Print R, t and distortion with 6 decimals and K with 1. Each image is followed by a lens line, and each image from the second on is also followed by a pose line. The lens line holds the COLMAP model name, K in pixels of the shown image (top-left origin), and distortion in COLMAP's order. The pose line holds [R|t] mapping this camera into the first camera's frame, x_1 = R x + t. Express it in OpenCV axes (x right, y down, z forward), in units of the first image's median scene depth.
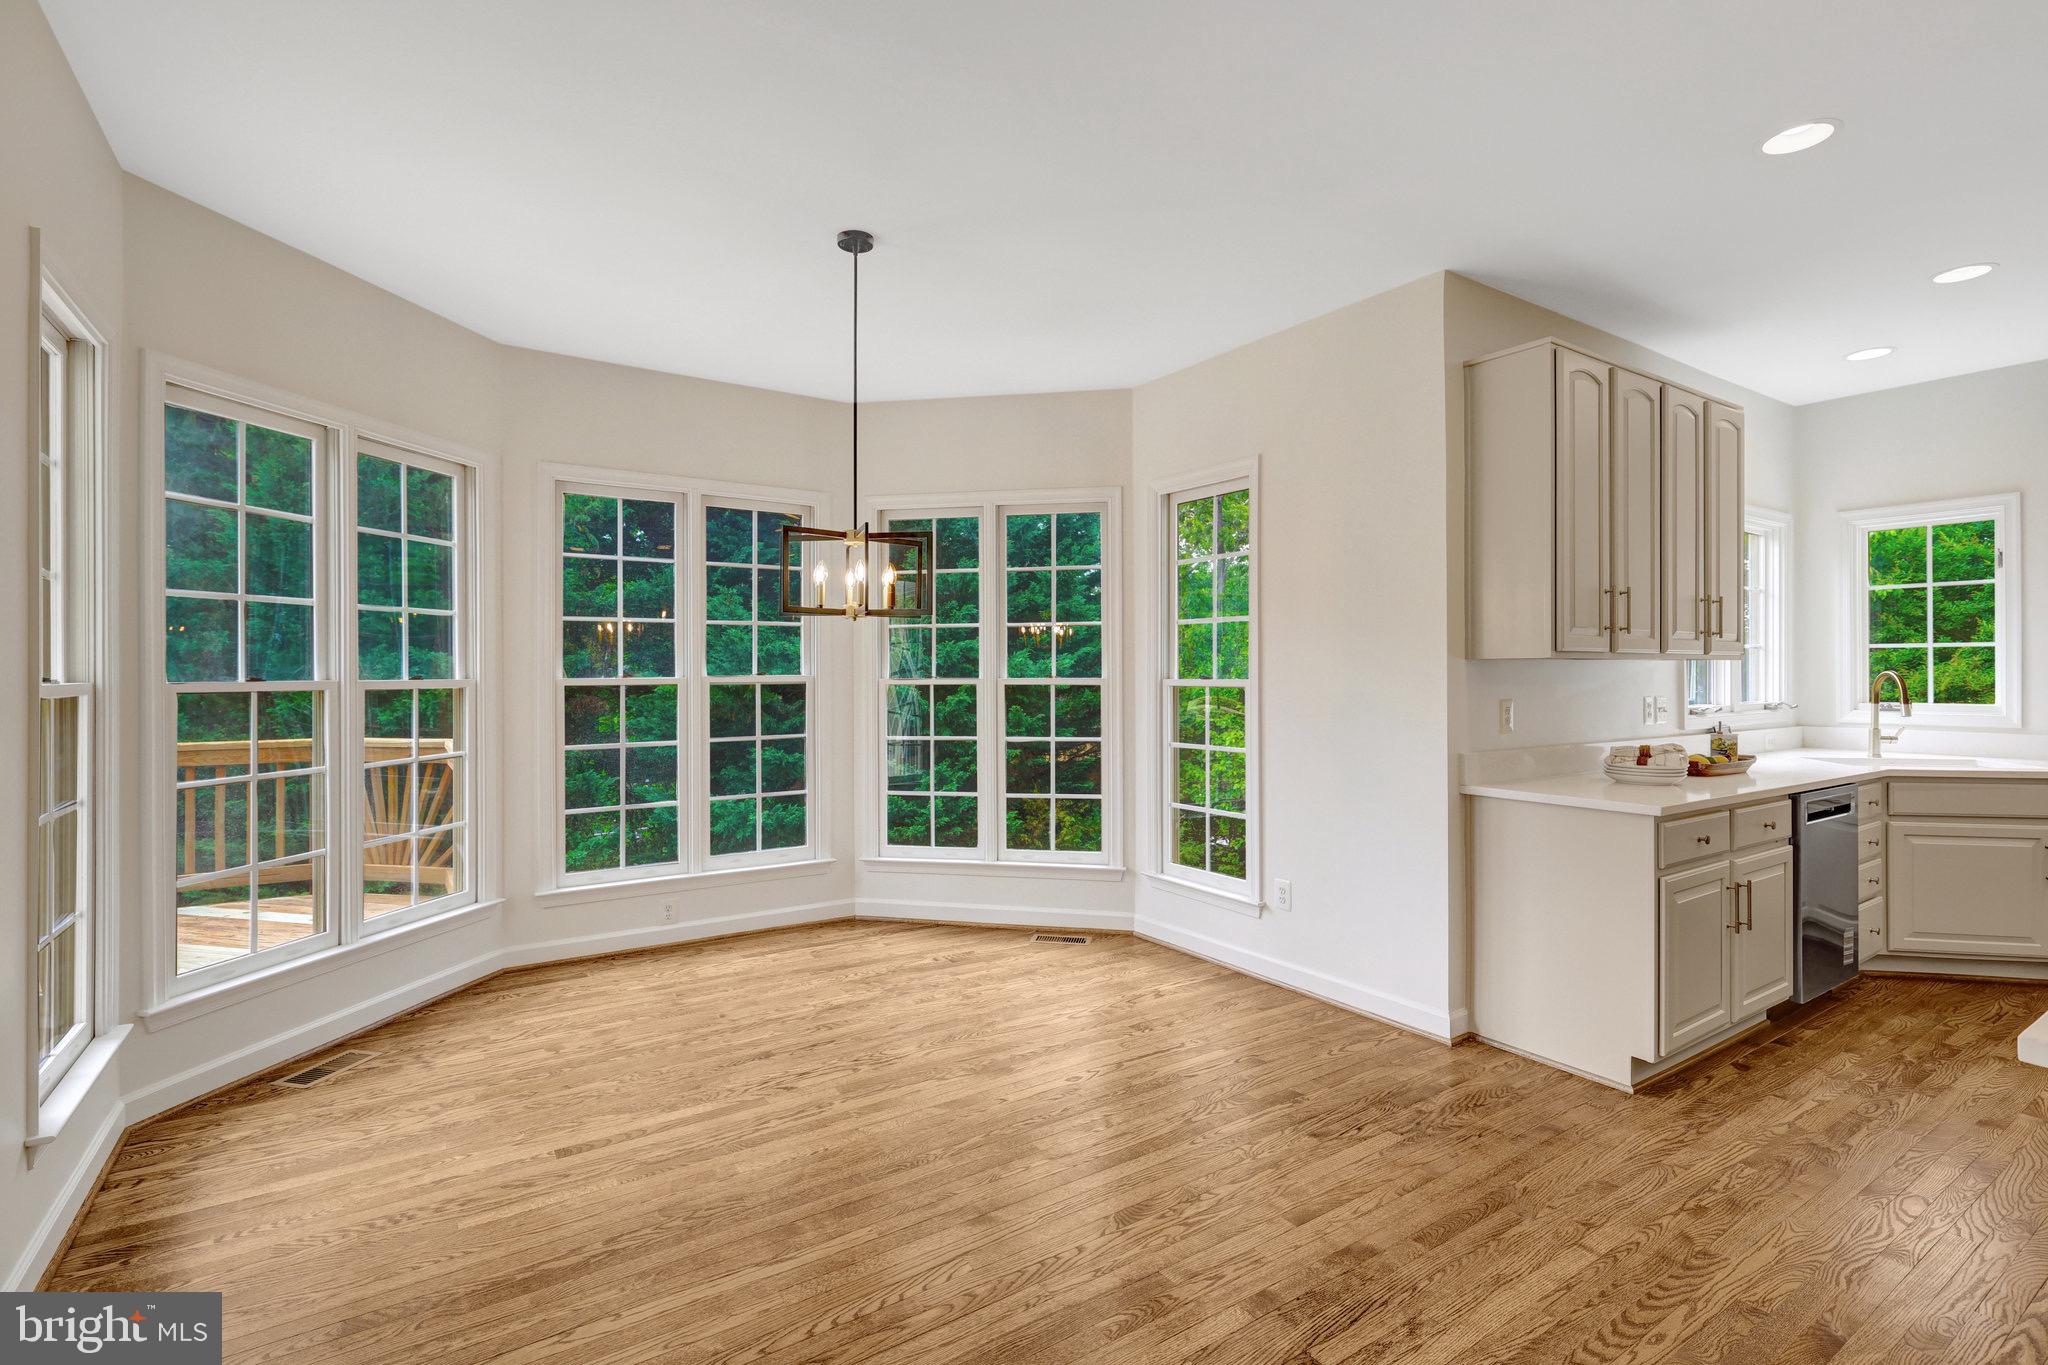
lens RADIAL K [[955.7, 0, 1012.1], [0, 955.7, 670.3], [0, 0, 1]] dist [-0.001017, 0.000821]
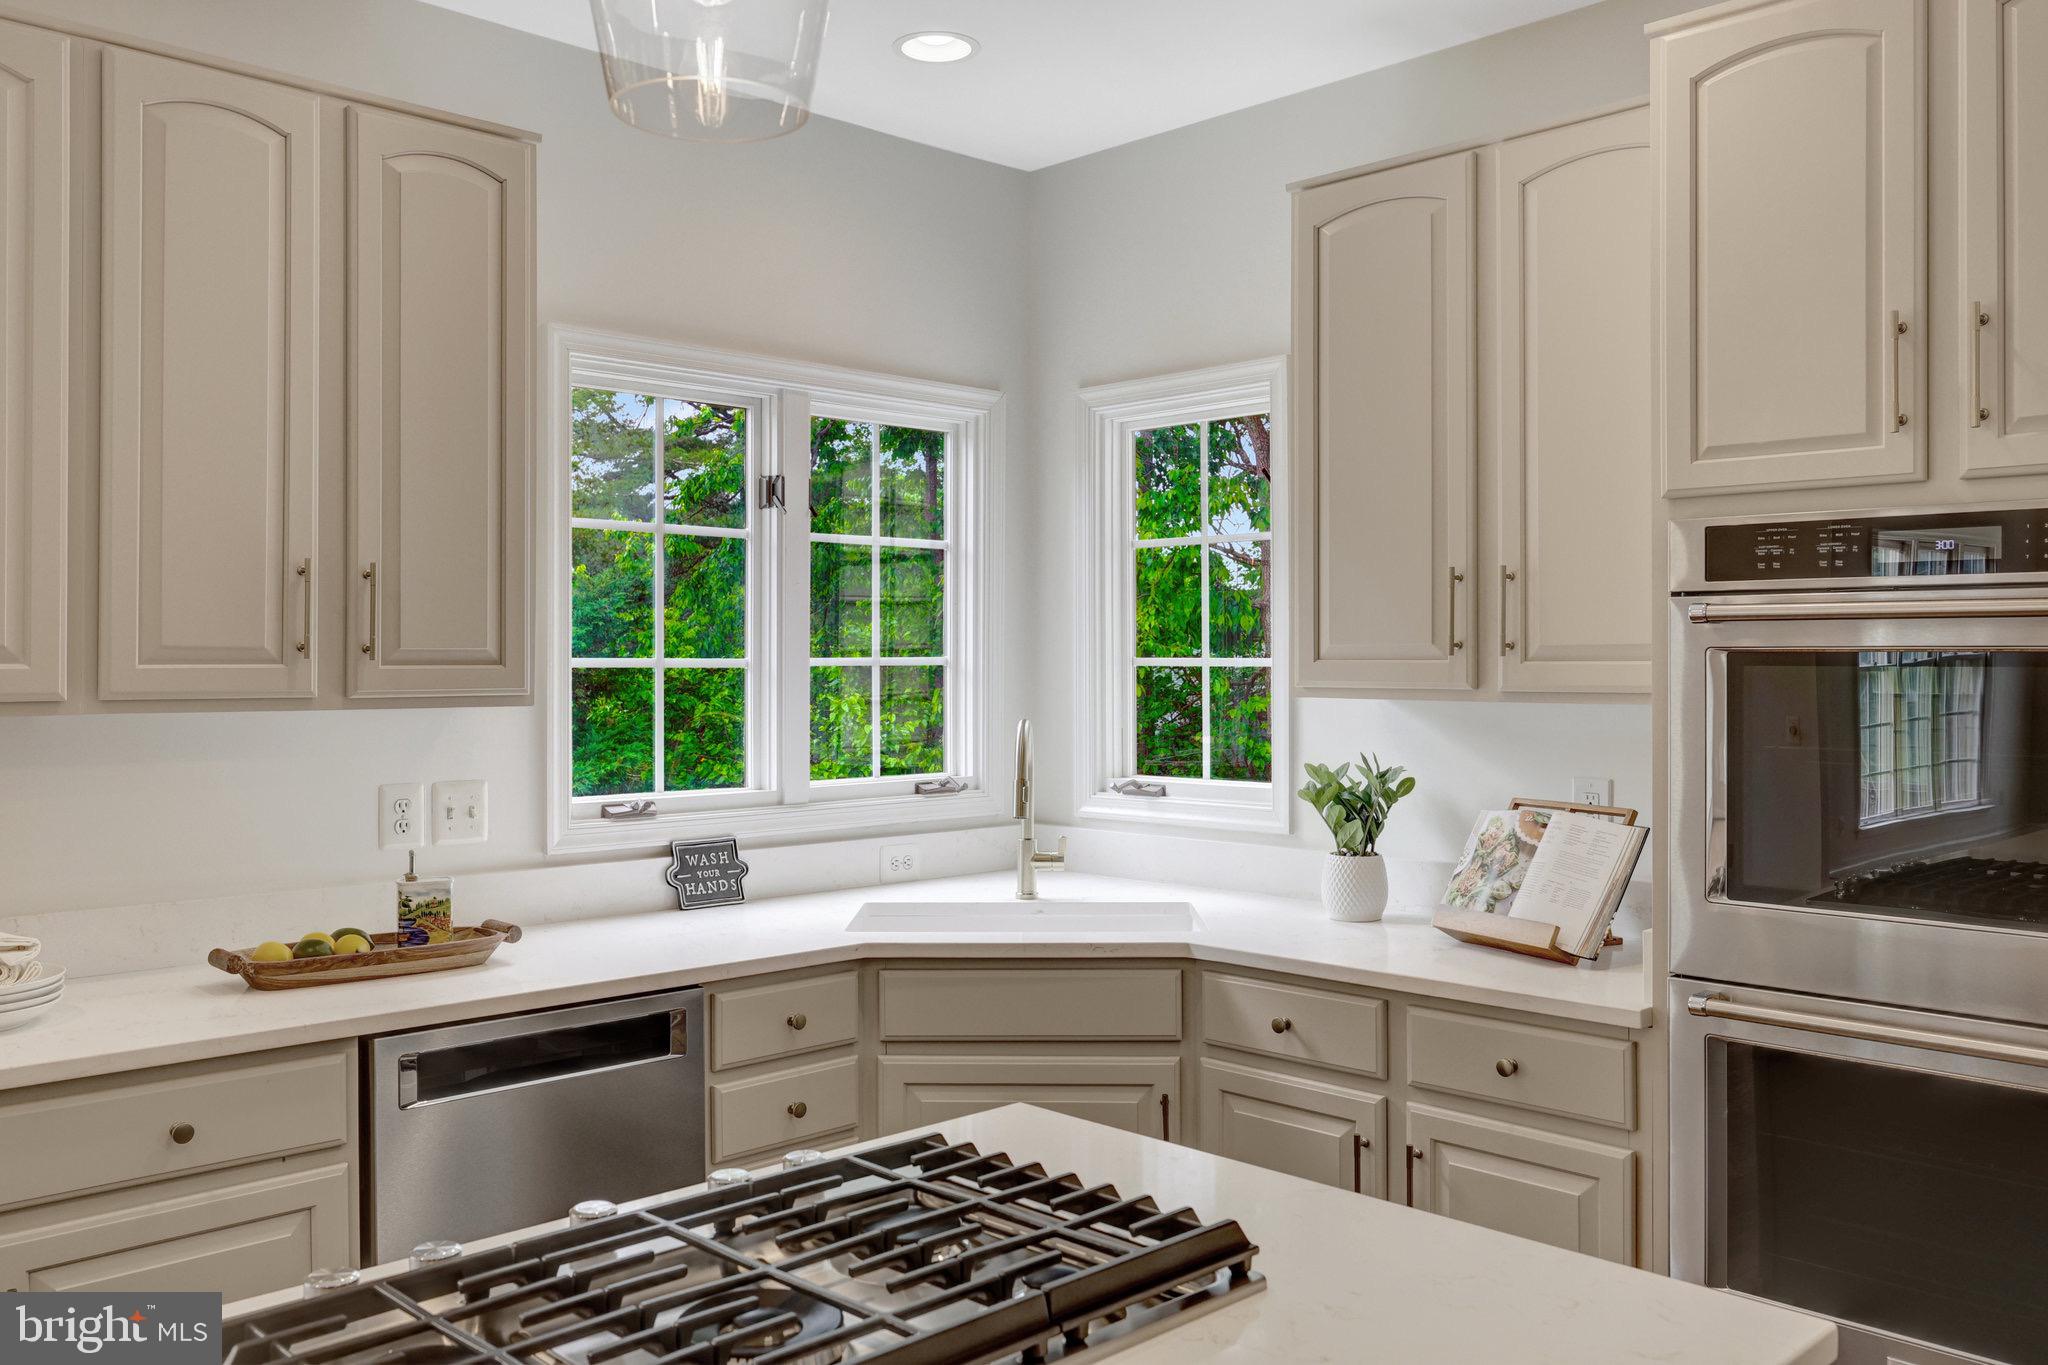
lens RADIAL K [[1691.3, 0, 1022.5], [0, 1691.3, 660.1], [0, 0, 1]] dist [-0.010708, 0.004551]
pose [[0.983079, 0.002986, 0.183159, 0.921192], [-0.002558, 0.999993, -0.002574, -0.032695], [-0.183166, 0.002062, 0.983080, 0.205602]]
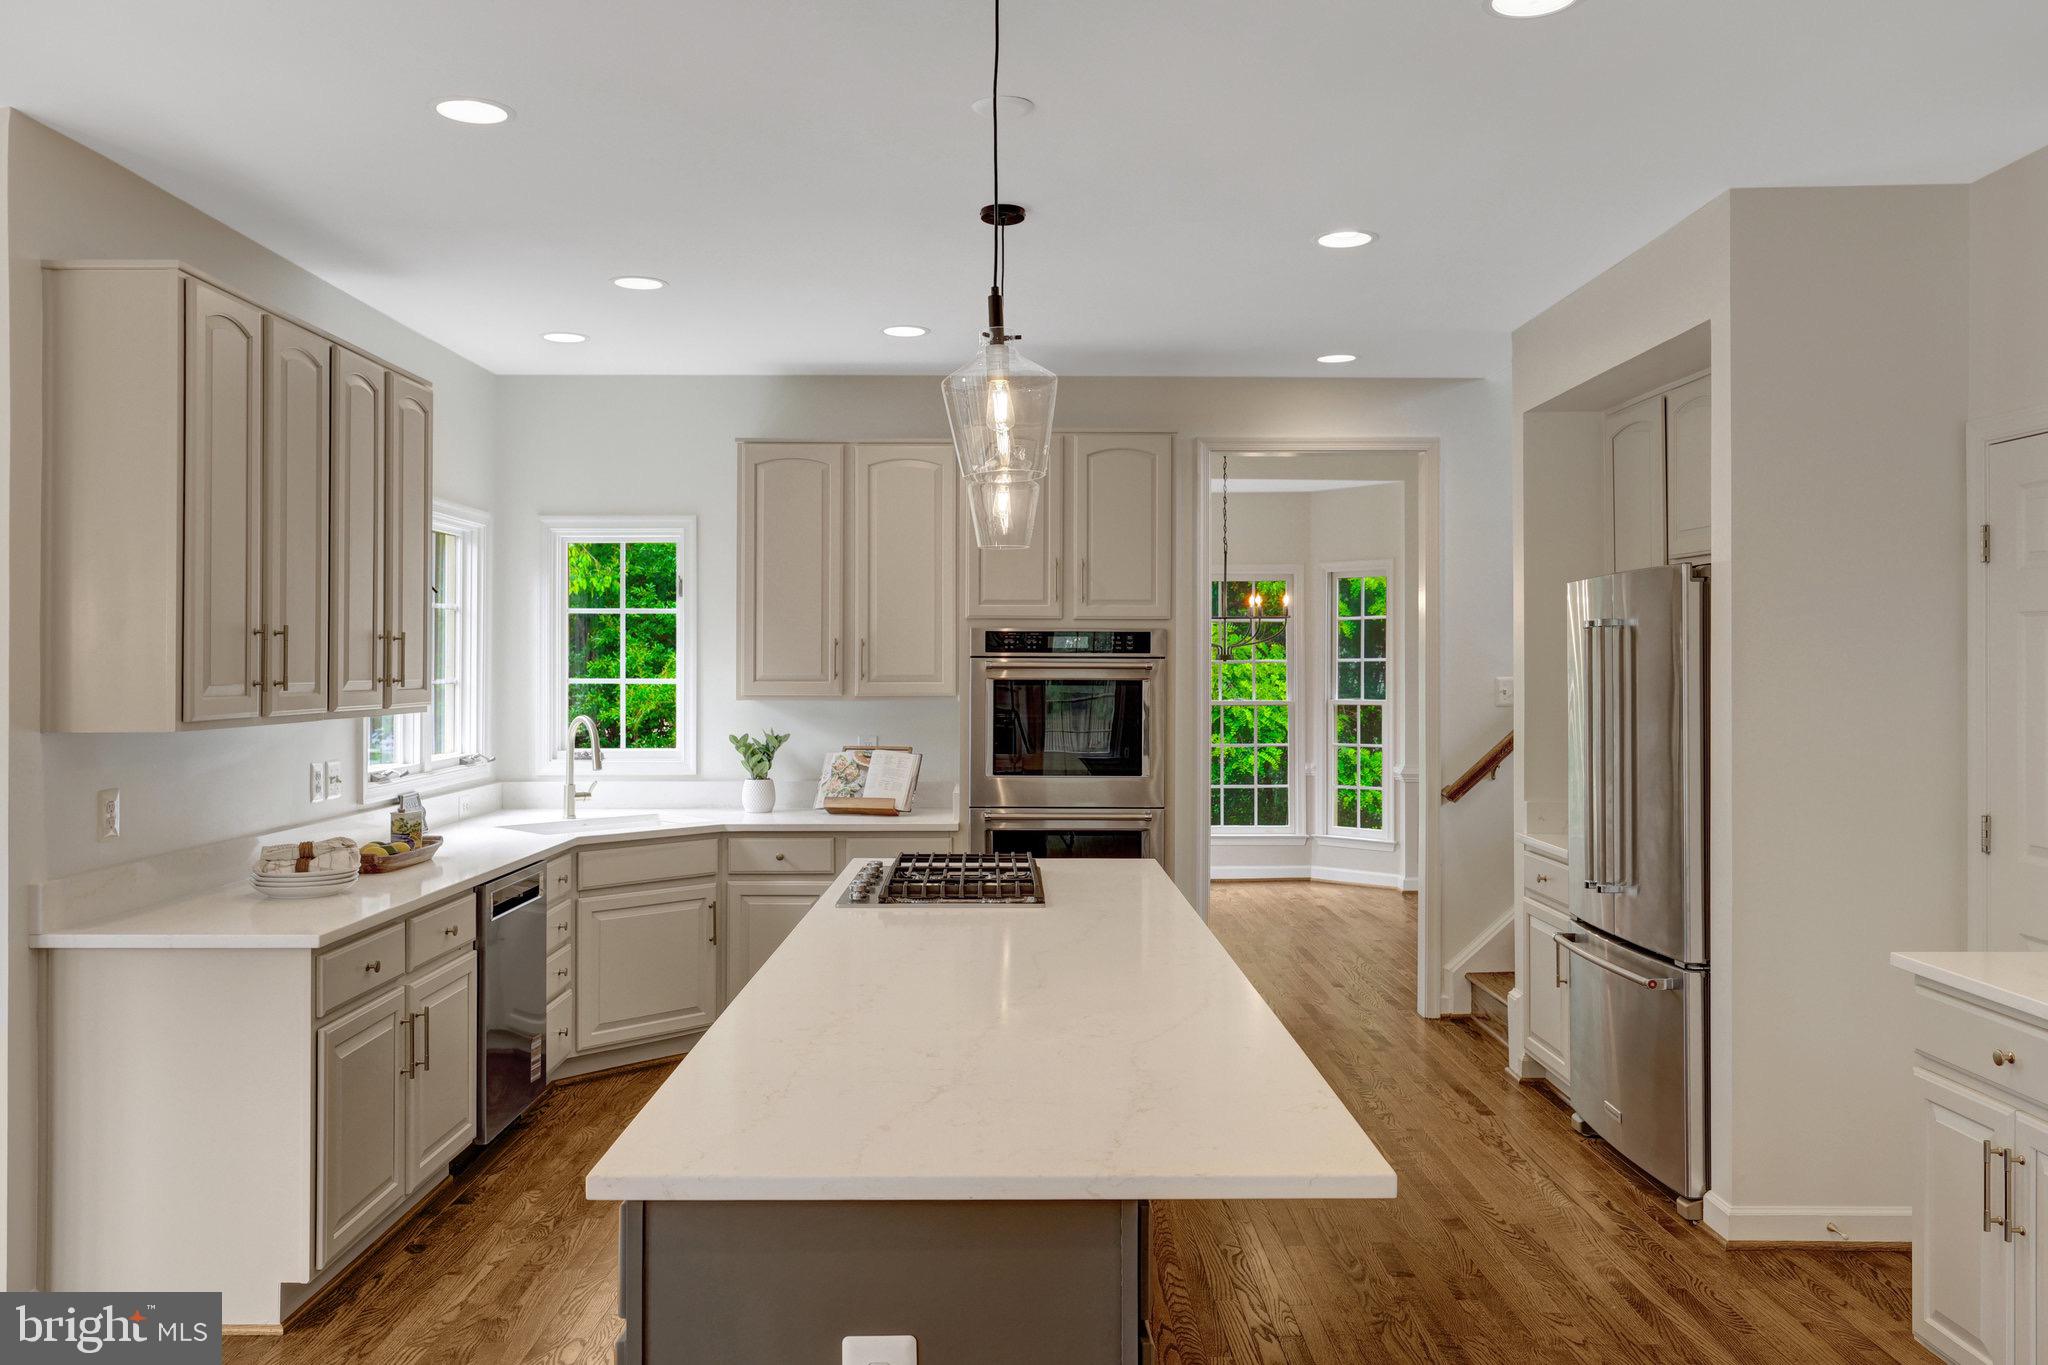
lens RADIAL K [[1578.9, 0, 1049.4], [0, 1578.9, 652.6], [0, 0, 1]] dist [-0.004232, 0.005823]
pose [[0.534029, 0.007972, 0.845429, -0.046232], [-0.002824, 0.999967, -0.007645, -0.054817], [-0.845462, 0.001695, 0.534033, -0.109102]]
